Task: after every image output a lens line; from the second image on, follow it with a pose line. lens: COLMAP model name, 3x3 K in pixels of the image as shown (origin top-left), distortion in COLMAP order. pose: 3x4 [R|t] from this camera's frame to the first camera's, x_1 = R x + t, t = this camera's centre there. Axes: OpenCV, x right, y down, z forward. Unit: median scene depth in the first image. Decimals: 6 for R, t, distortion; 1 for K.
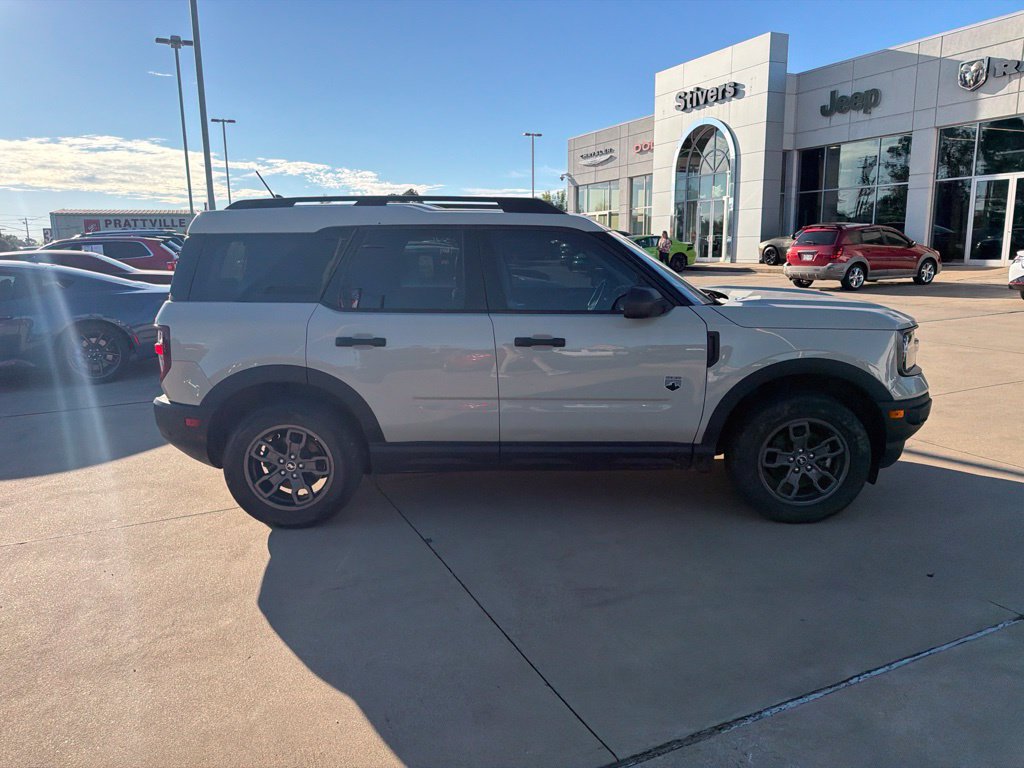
lens RADIAL K [[724.9, 0, 507.4], [0, 724.9, 379.8], [0, 0, 1]] dist [0.030550, -0.035436]
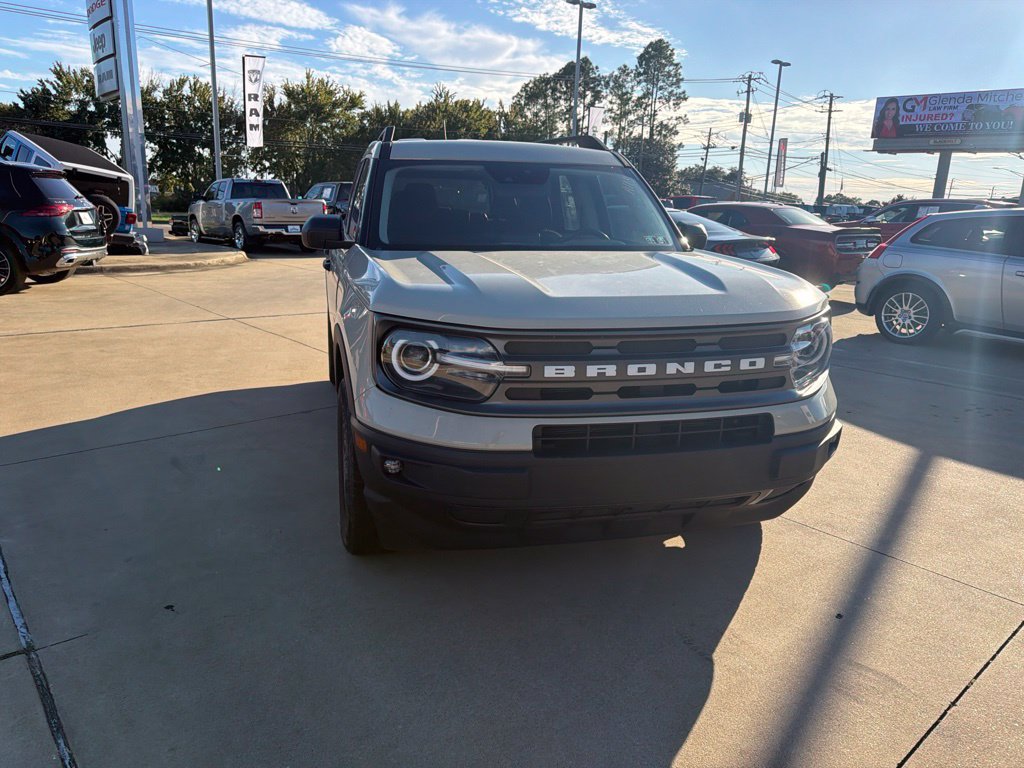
lens RADIAL K [[724.9, 0, 508.0], [0, 724.9, 383.9], [0, 0, 1]] dist [0.030550, -0.035436]
pose [[0.272760, 0.259399, -0.926452, 0.190394], [-0.217514, 0.954659, 0.203258, -0.026275], [0.937171, 0.146076, 0.316816, 0.152996]]
